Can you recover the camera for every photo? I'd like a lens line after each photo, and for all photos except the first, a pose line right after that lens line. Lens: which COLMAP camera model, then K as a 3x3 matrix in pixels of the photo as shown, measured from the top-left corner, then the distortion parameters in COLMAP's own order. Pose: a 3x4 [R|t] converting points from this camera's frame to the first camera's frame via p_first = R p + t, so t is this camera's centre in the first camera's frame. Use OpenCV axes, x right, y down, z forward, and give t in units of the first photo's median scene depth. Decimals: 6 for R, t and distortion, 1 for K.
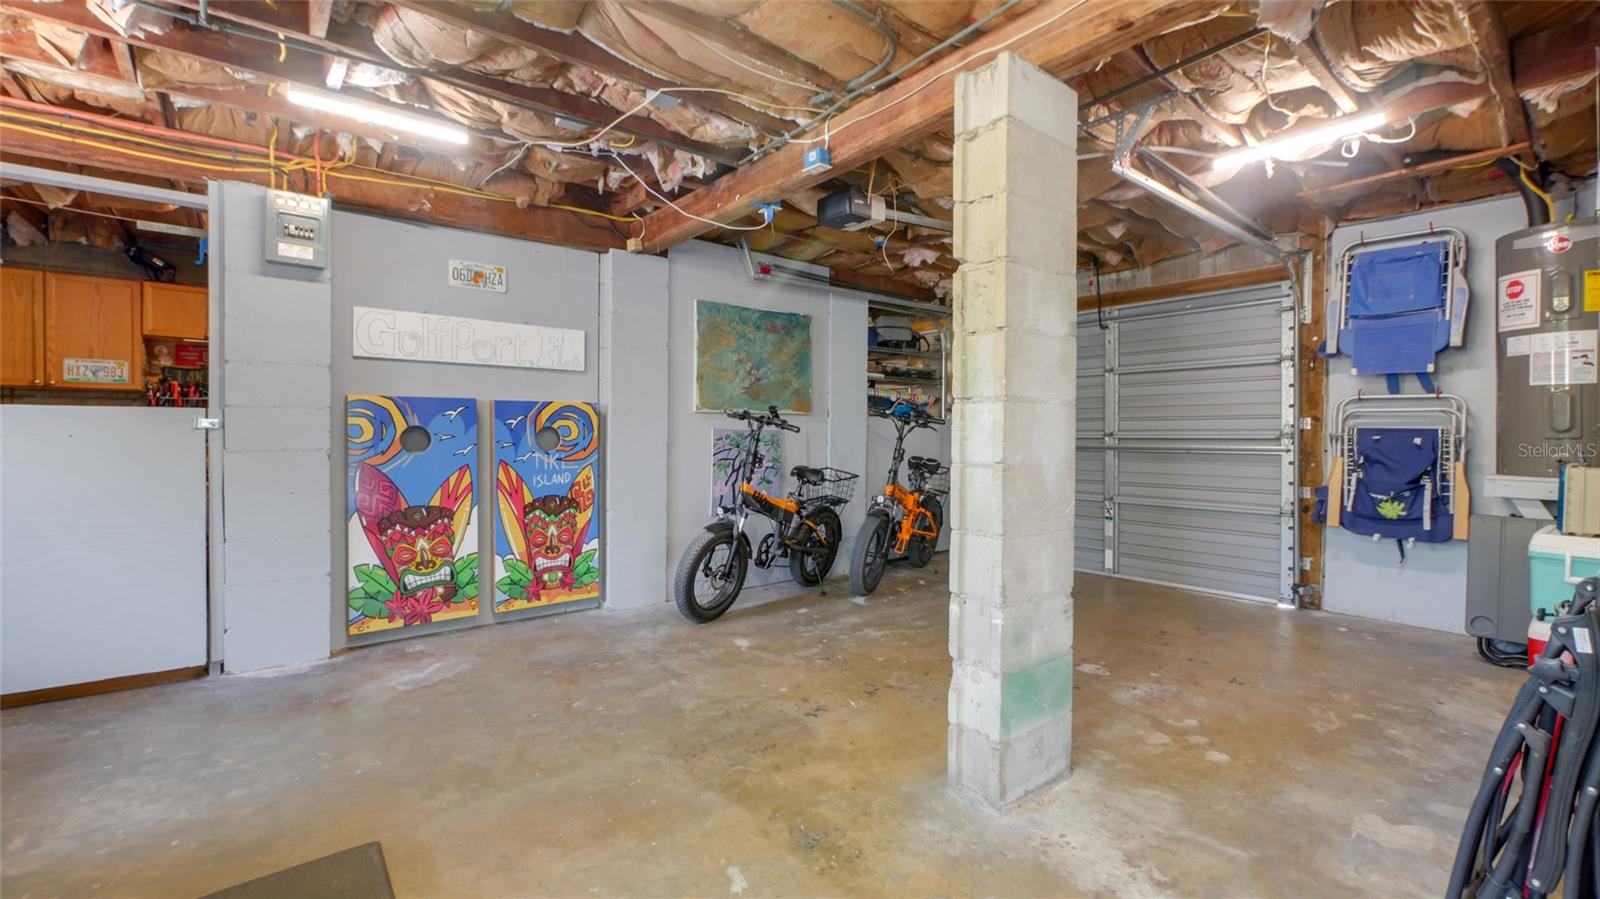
lens RADIAL K [[682.3, 0, 795.0], [0, 682.3, 440.7], [0, 0, 1]] dist [-0.006788, 0.000164]
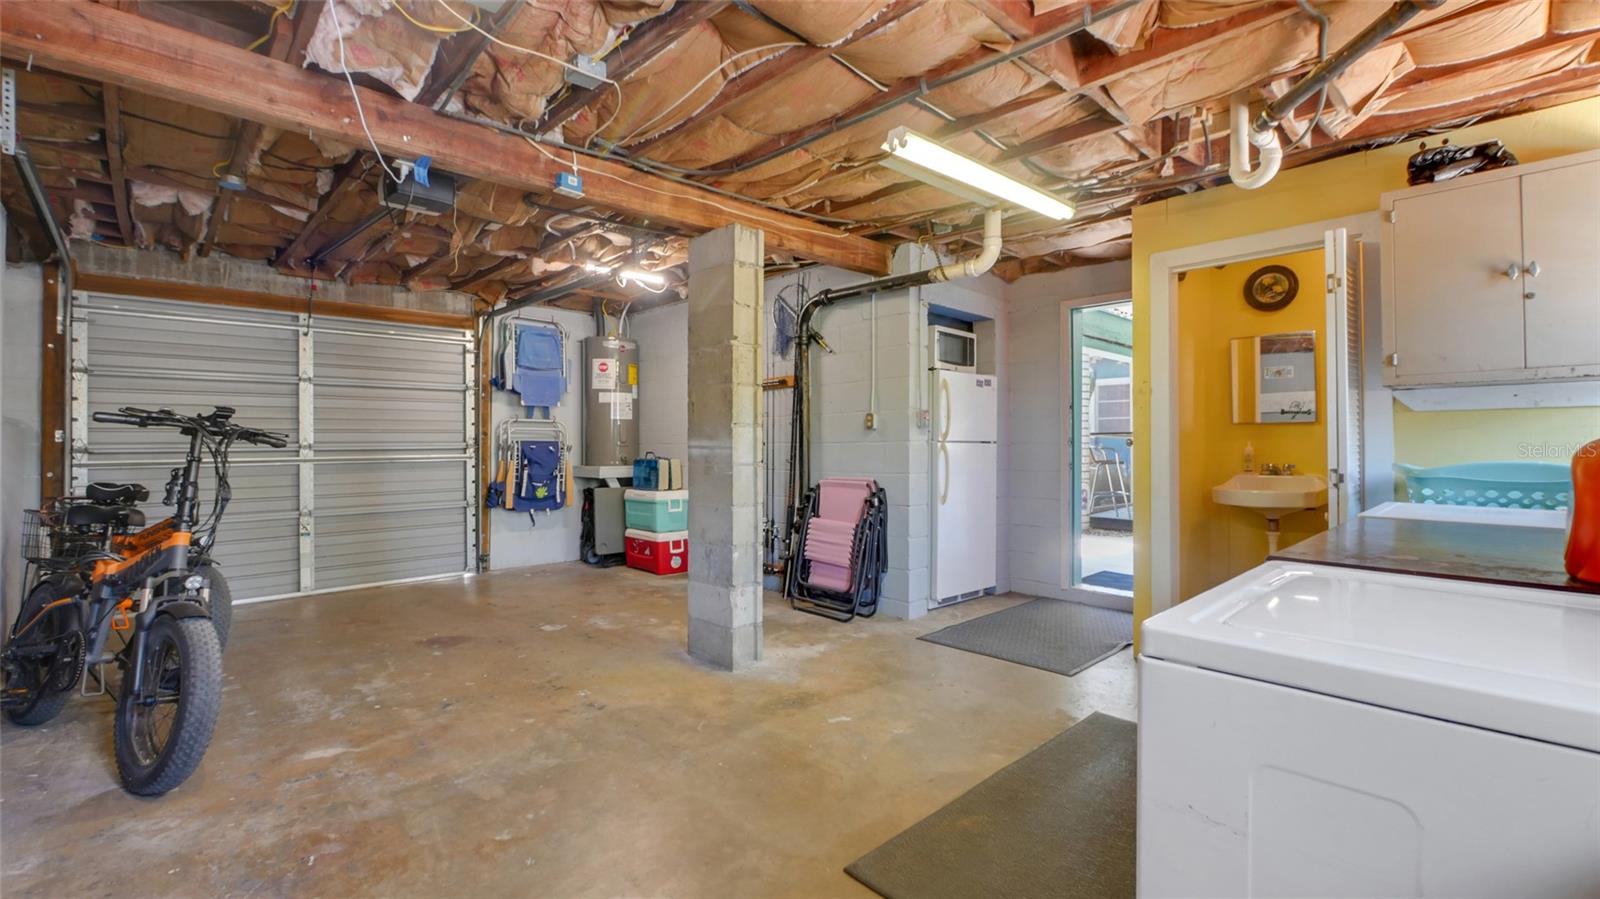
lens RADIAL K [[682.3, 0, 792.5], [0, 682.3, 442.7], [0, 0, 1]] dist [-0.006788, 0.000164]
pose [[-0.082232, -0.003635, 0.996607, -0.873382], [0.014423, 0.999884, 0.004837, -0.015212], [-0.996509, 0.014772, -0.082170, 0.633159]]
